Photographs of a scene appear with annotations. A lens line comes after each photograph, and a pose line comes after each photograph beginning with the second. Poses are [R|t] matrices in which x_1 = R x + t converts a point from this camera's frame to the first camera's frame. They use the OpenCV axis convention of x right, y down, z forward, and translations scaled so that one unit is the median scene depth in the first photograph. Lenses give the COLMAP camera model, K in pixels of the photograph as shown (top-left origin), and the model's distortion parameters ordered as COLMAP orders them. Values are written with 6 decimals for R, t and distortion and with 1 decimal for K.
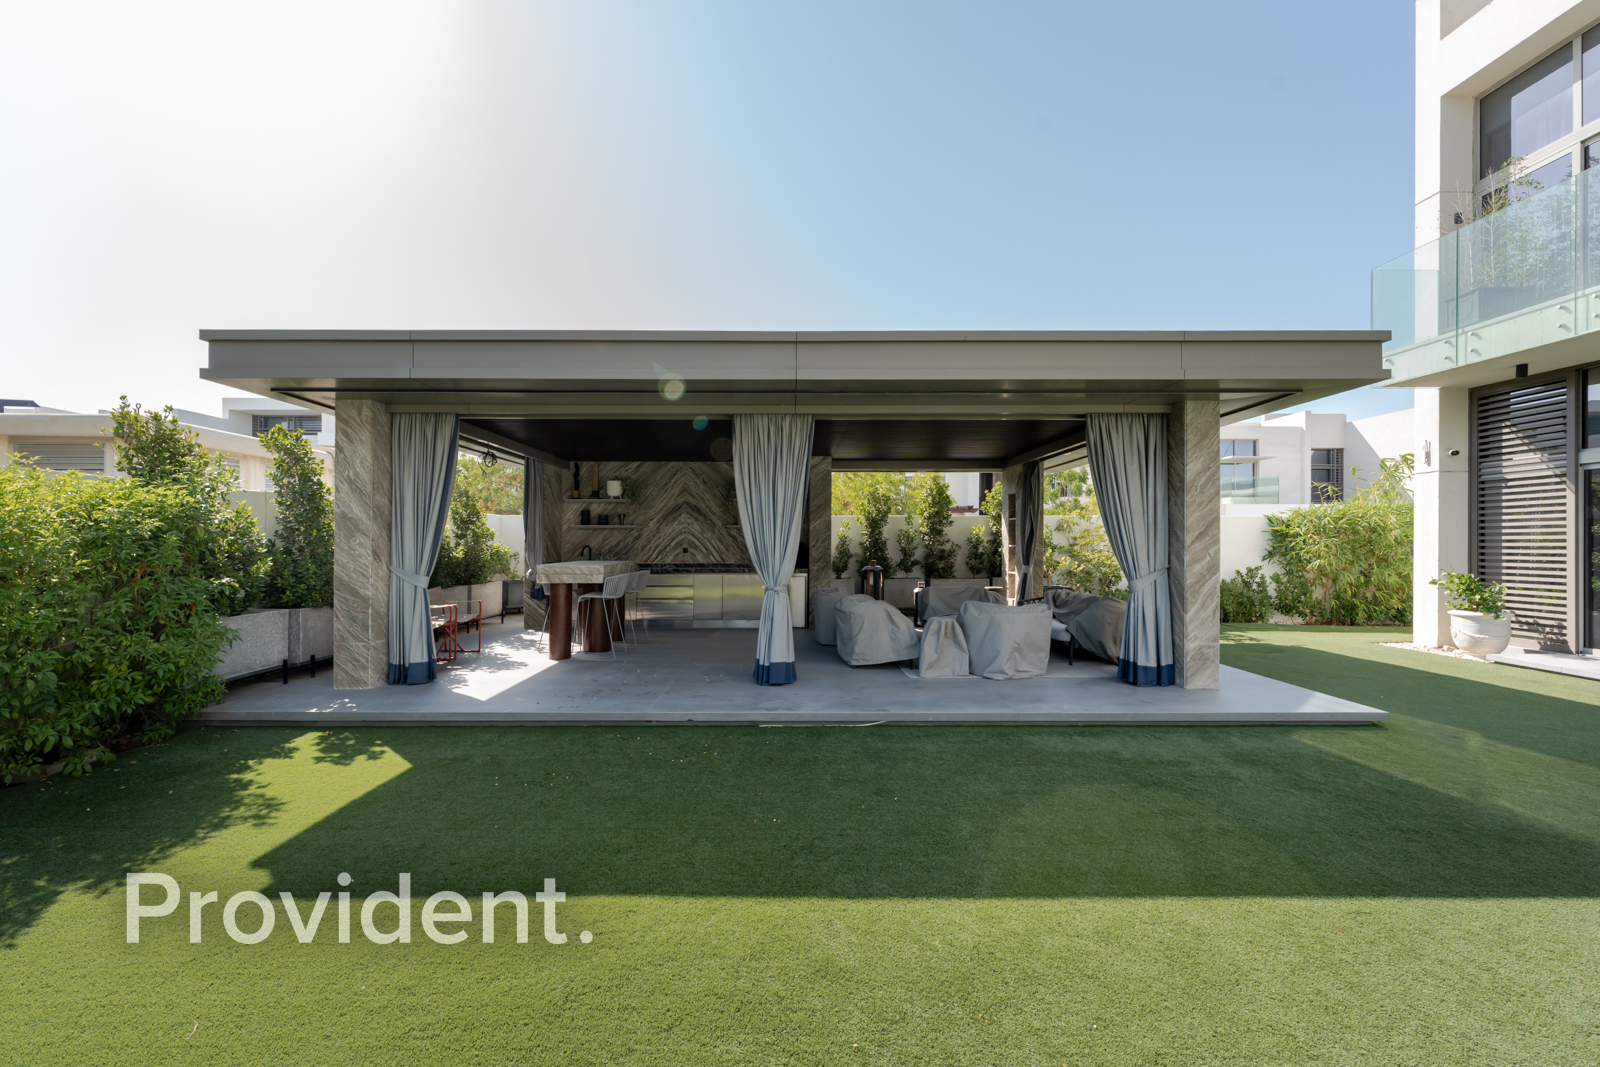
lens RADIAL K [[640.9, 0, 797.6], [0, 640.9, 528.0], [0, 0, 1]] dist [-0.001360, 0.000426]
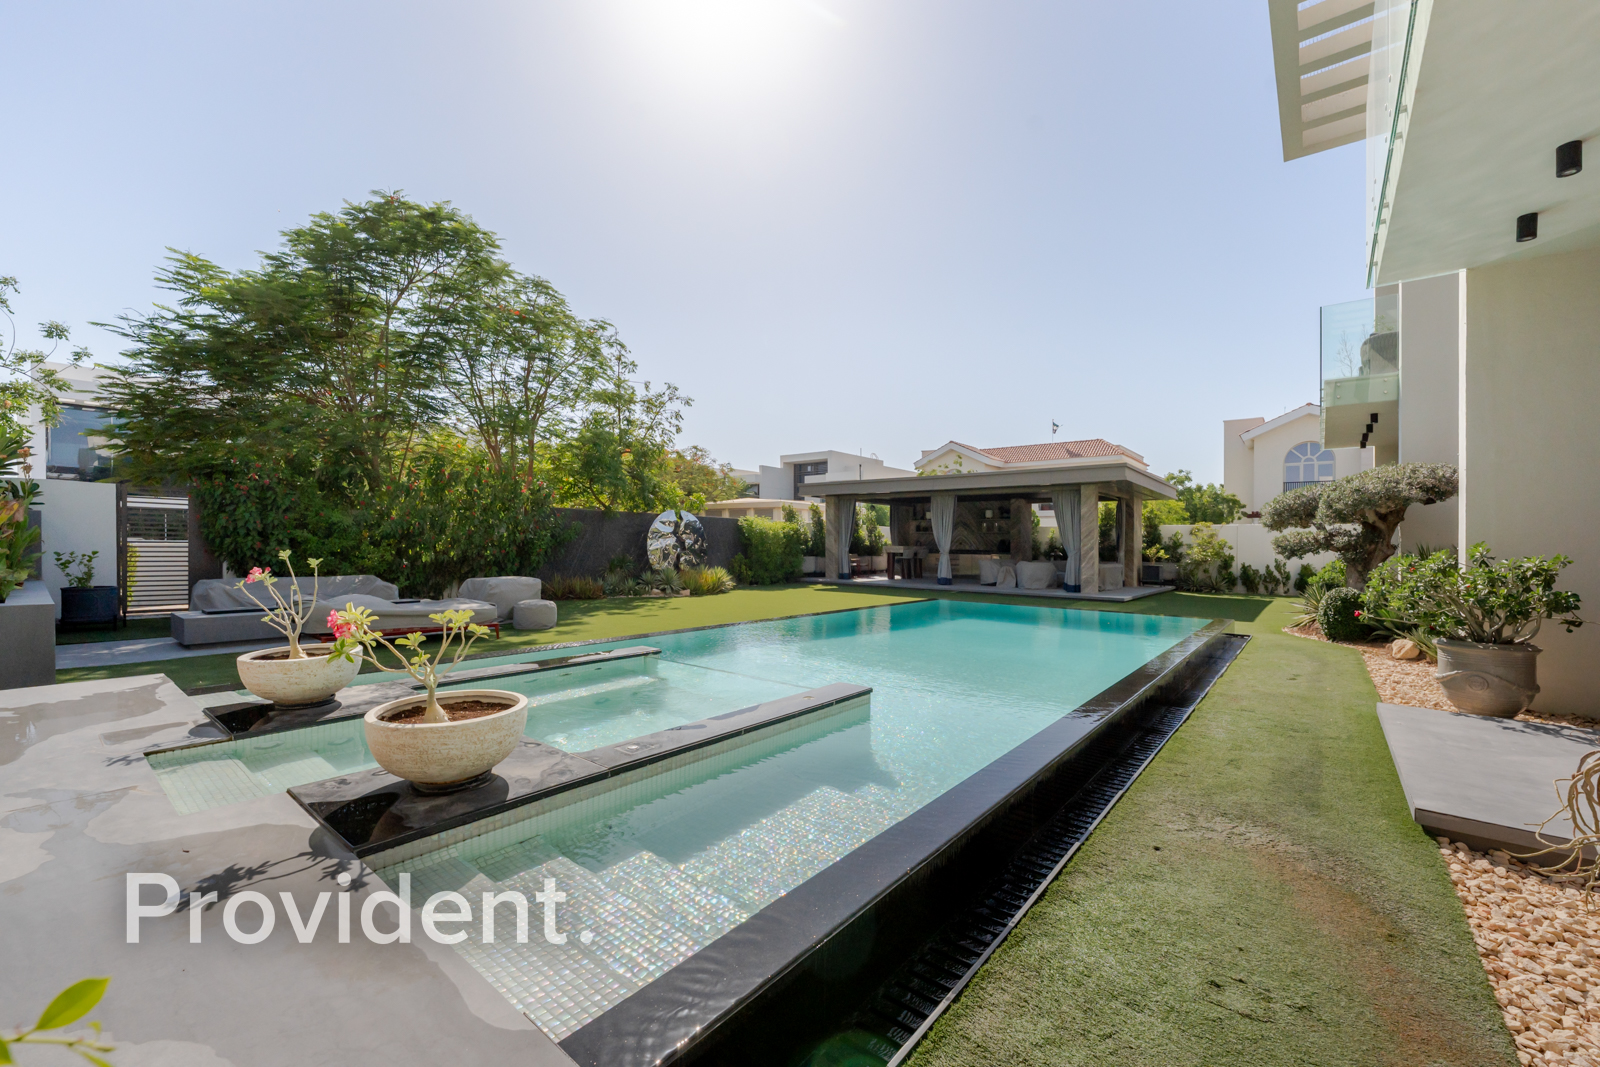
lens RADIAL K [[640.9, 0, 799.3], [0, 640.9, 534.5], [0, 0, 1]] dist [-0.001360, 0.000426]
pose [[0.772632, -0.000155, -0.634854, 1.217342], [0.002886, 0.999990, 0.003268, -0.004882], [0.634847, -0.004357, 0.772625, -1.573406]]
